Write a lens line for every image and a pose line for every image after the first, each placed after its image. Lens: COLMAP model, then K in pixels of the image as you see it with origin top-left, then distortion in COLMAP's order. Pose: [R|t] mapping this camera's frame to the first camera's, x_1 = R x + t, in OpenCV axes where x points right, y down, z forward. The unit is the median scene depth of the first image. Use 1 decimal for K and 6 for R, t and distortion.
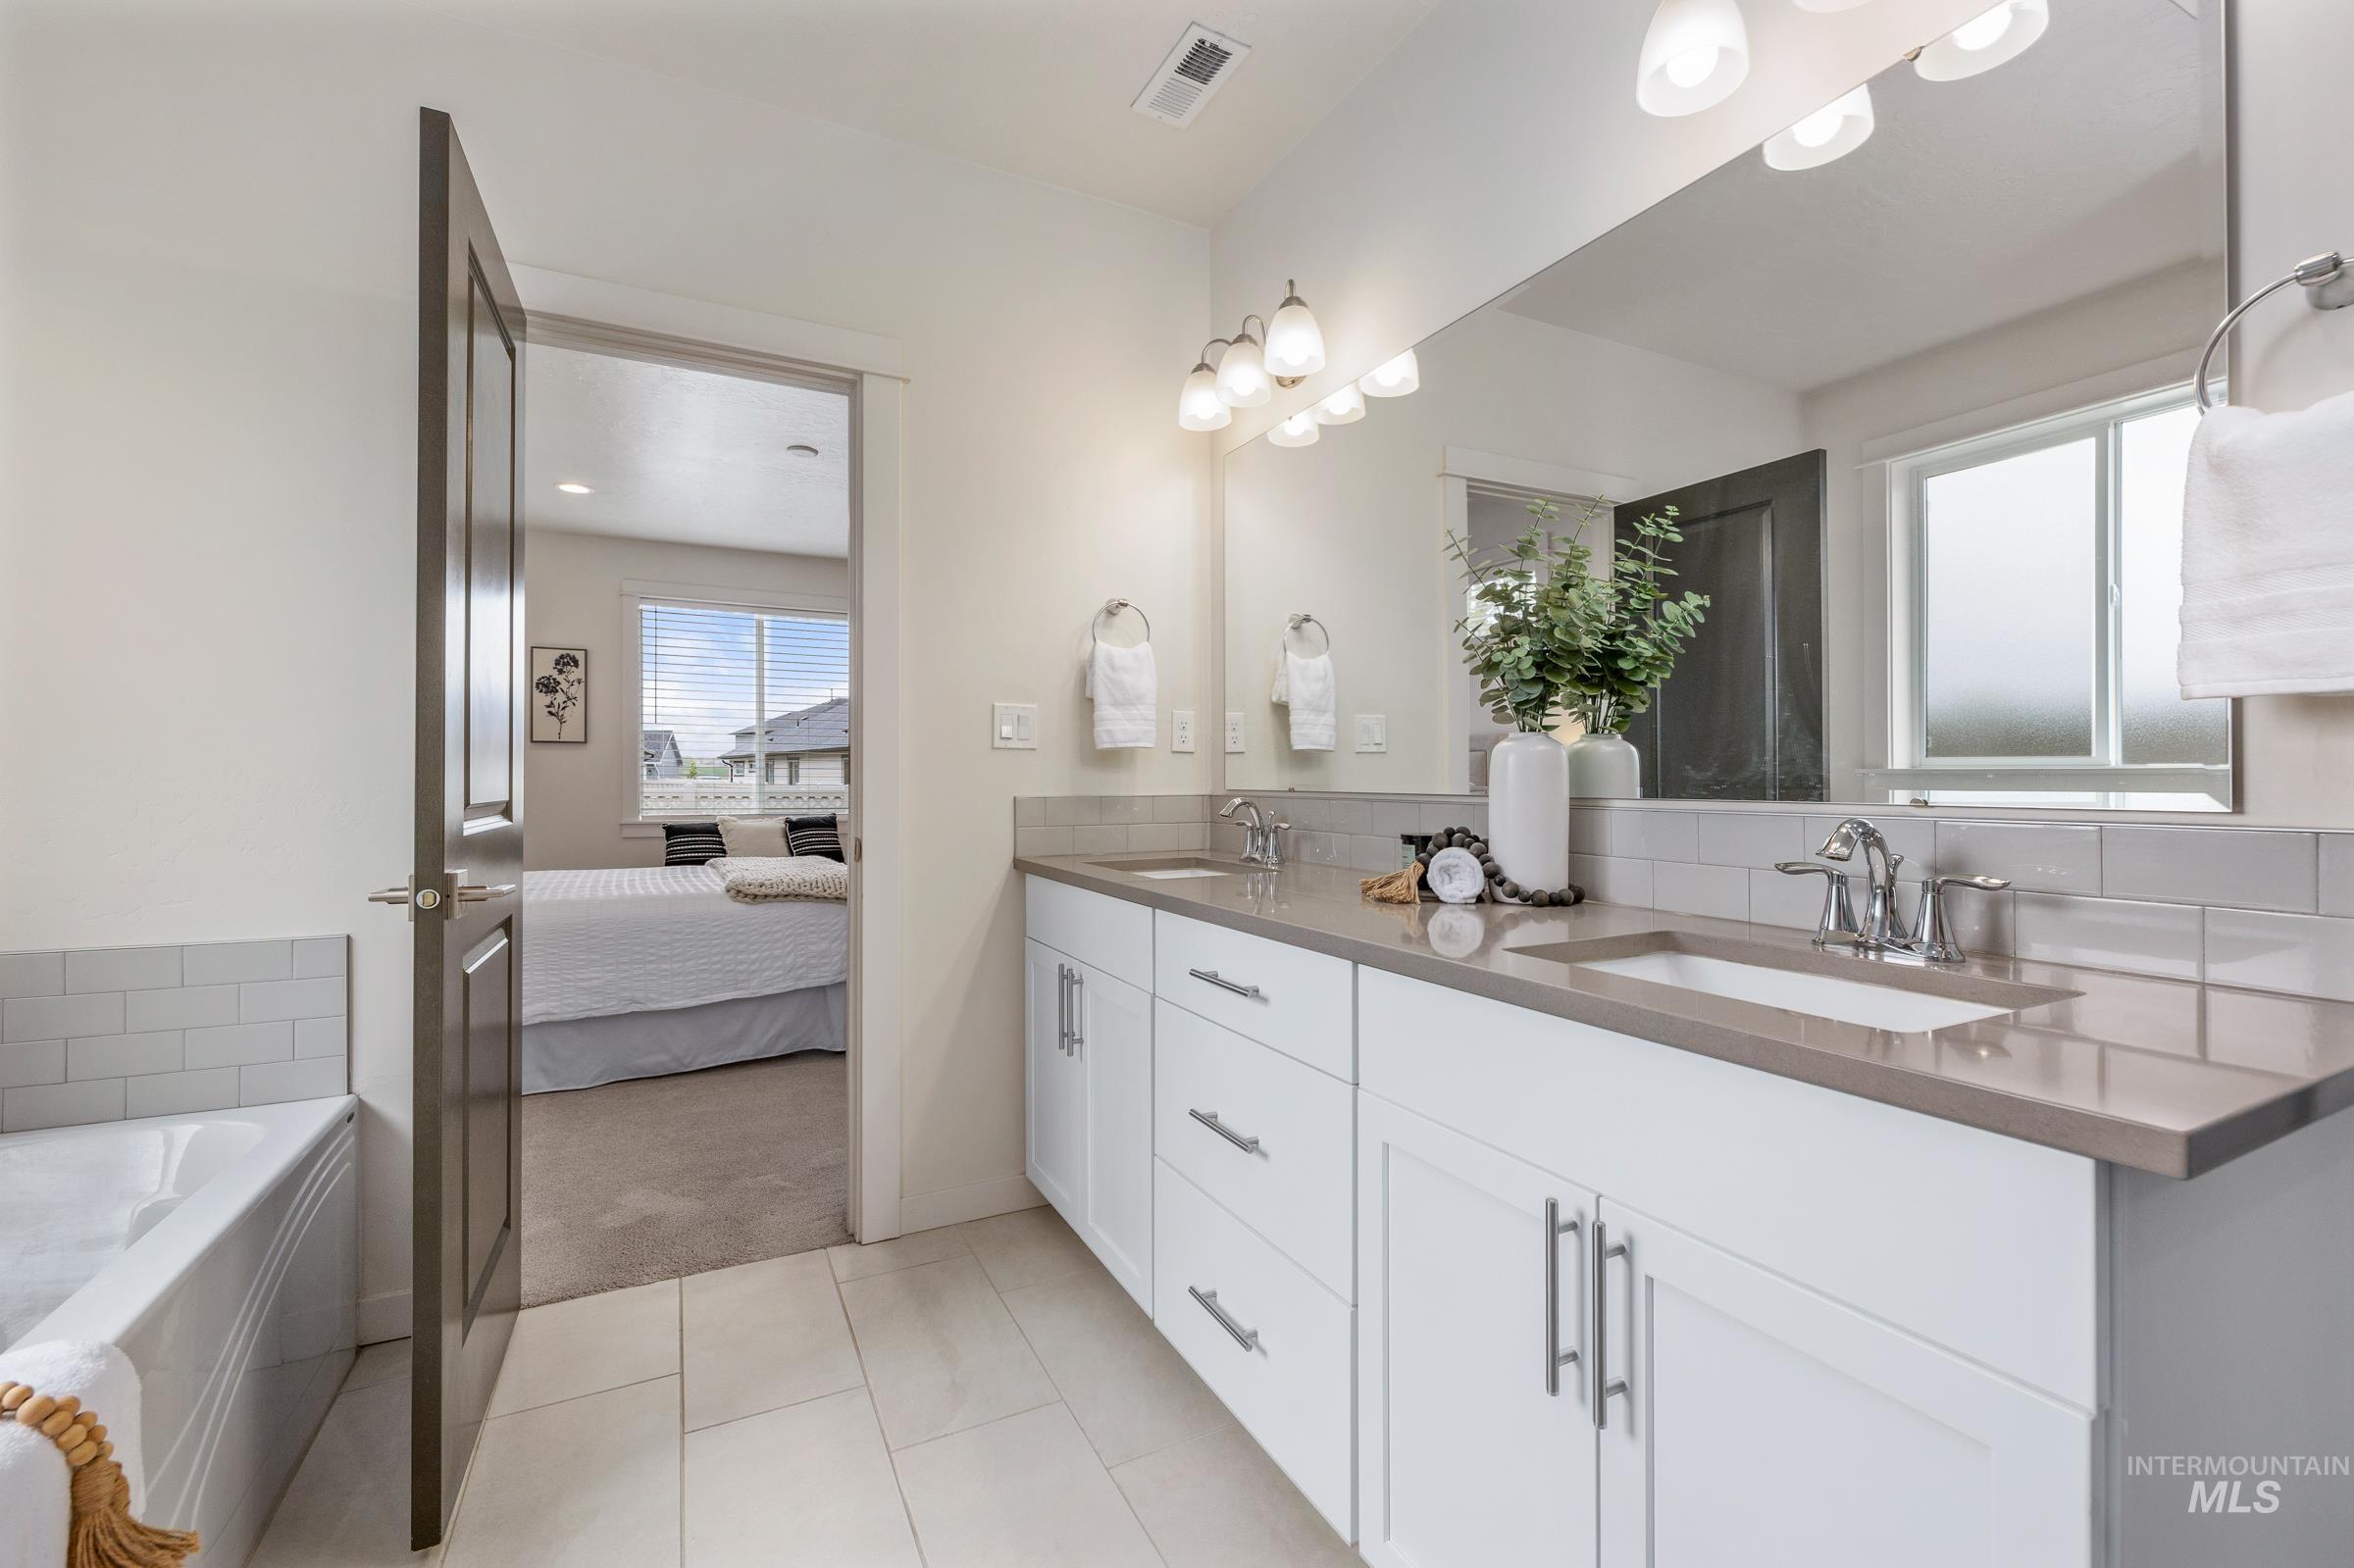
lens RADIAL K [[993.1, 0, 1190.3], [0, 993.1, 775.0], [0, 0, 1]] dist [0.002272, -0.001021]
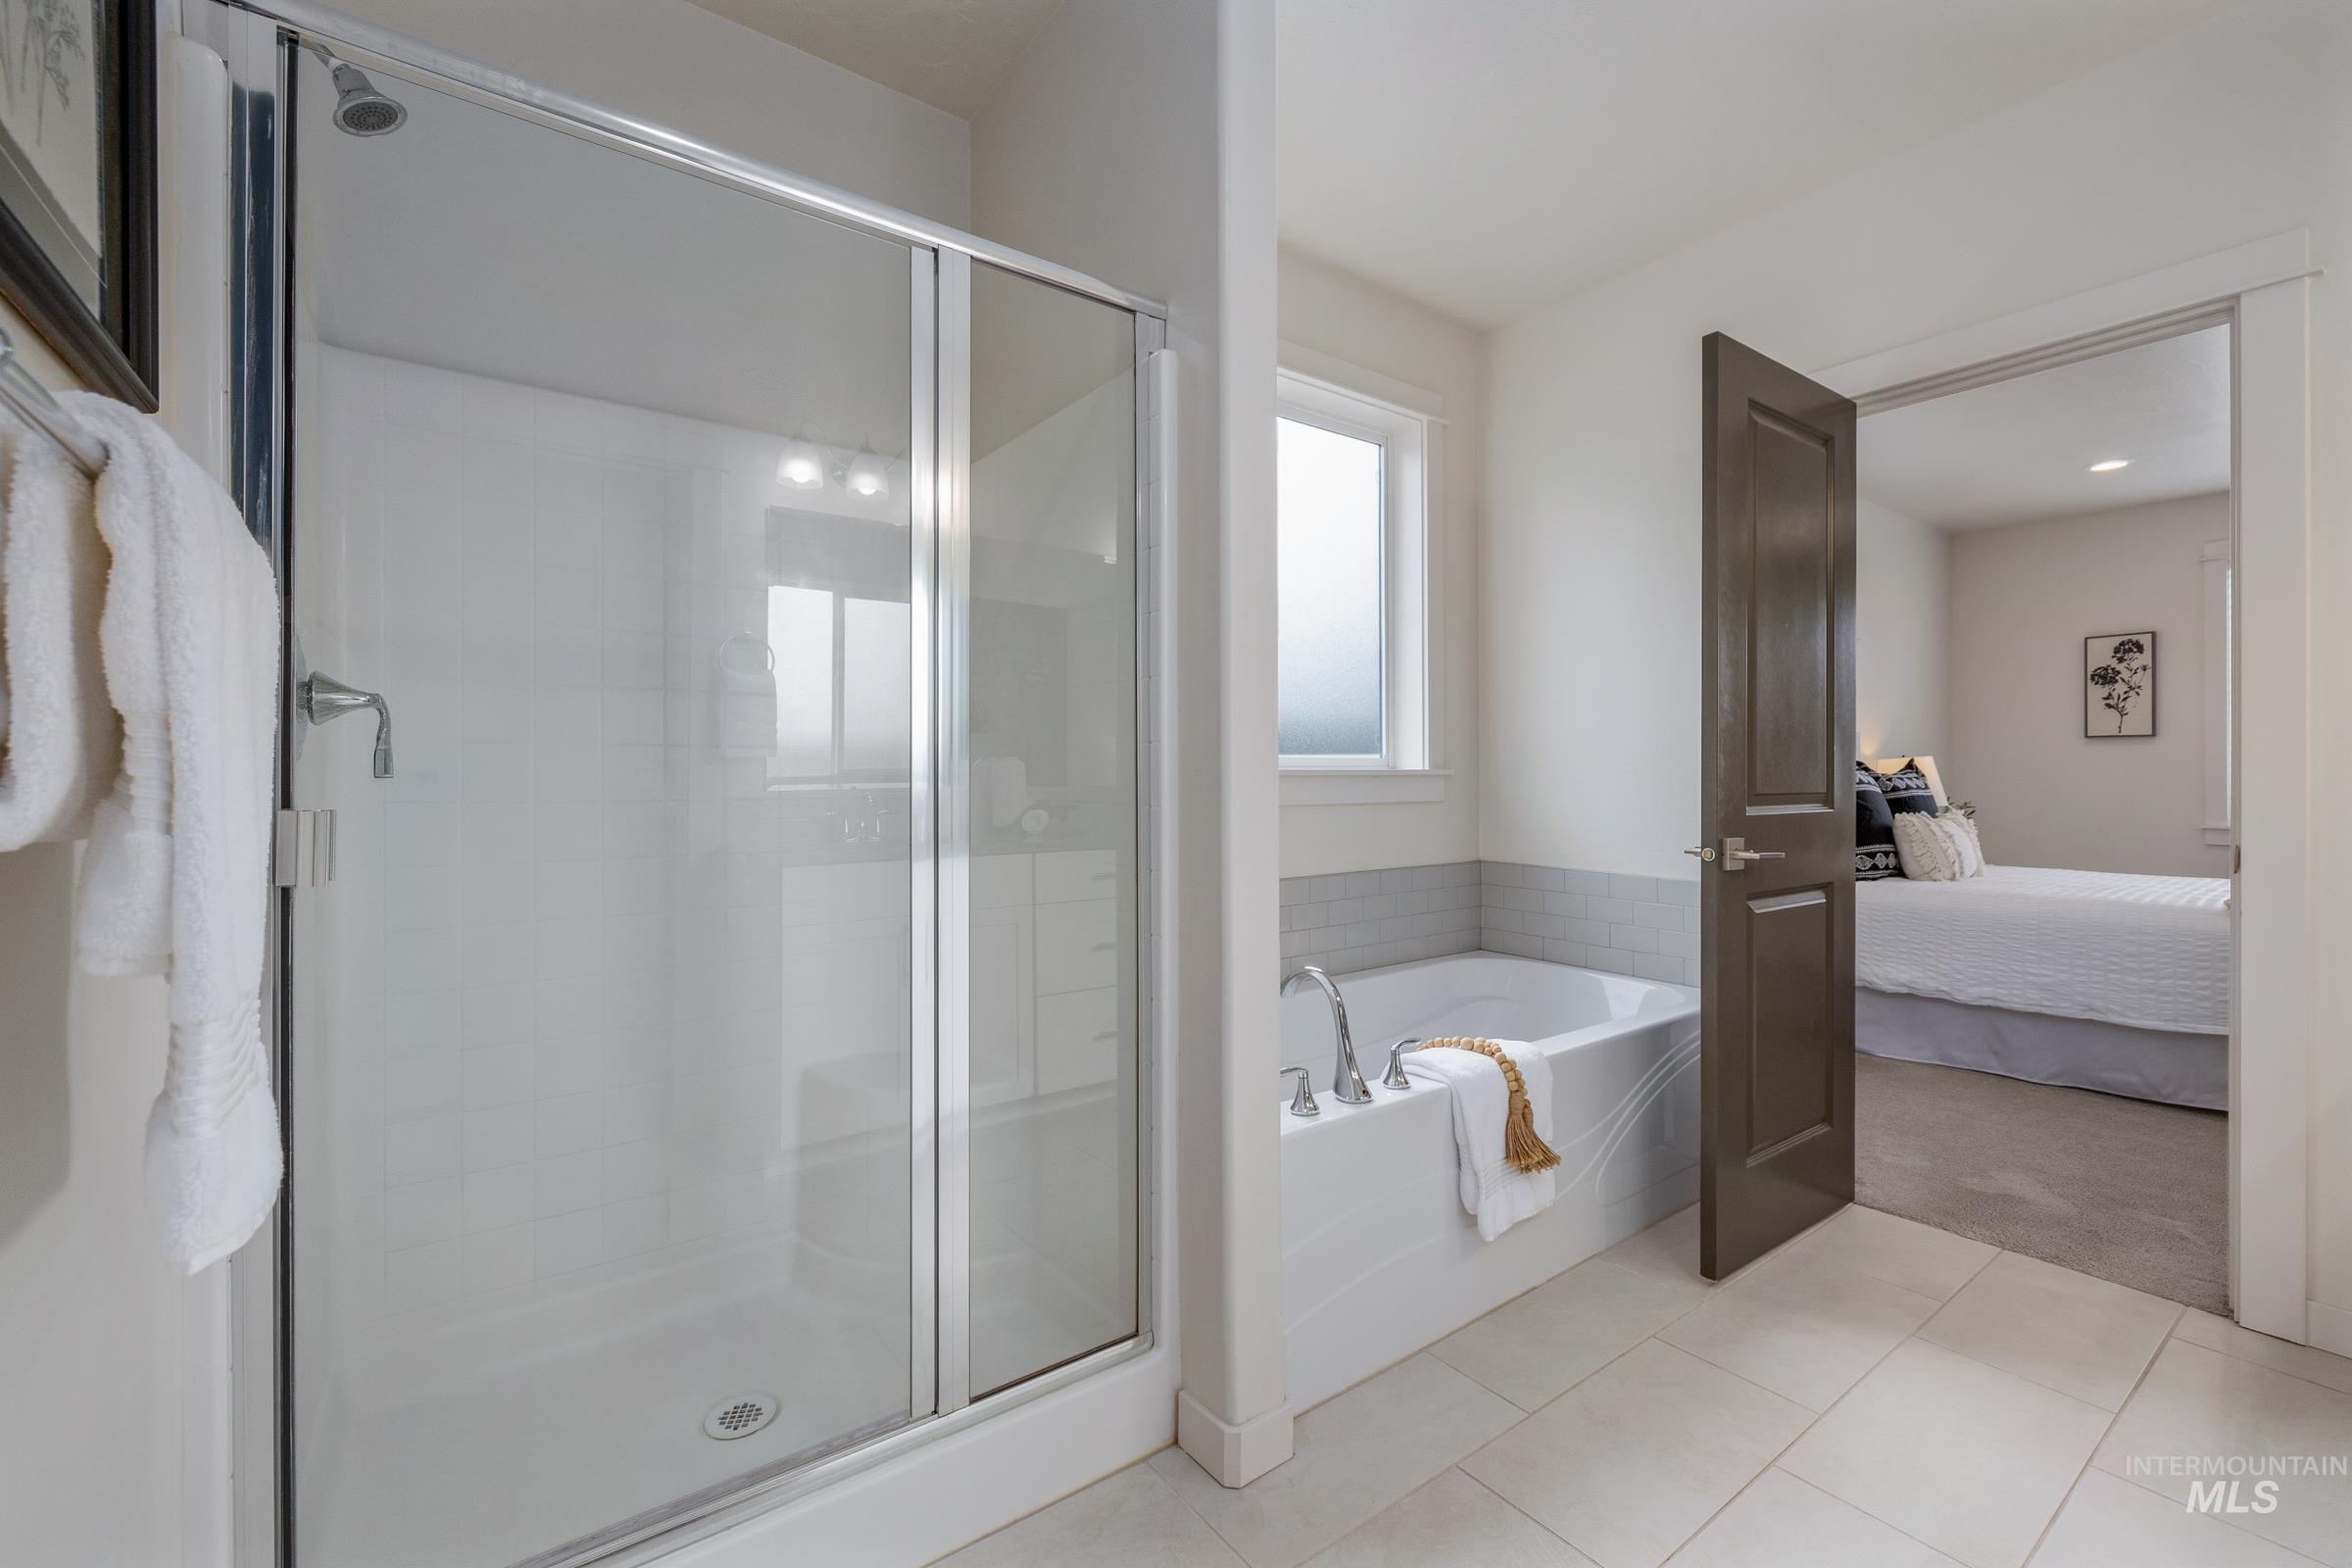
lens RADIAL K [[992.4, 0, 1169.8], [0, 992.4, 778.1], [0, 0, 1]] dist [0.002272, -0.001021]
pose [[0.145554, 0.001463, -0.989349, 0.263184], [0.004102, 0.999989, 0.002082, 0.000333], [0.989342, -0.004362, 0.145546, -0.016555]]
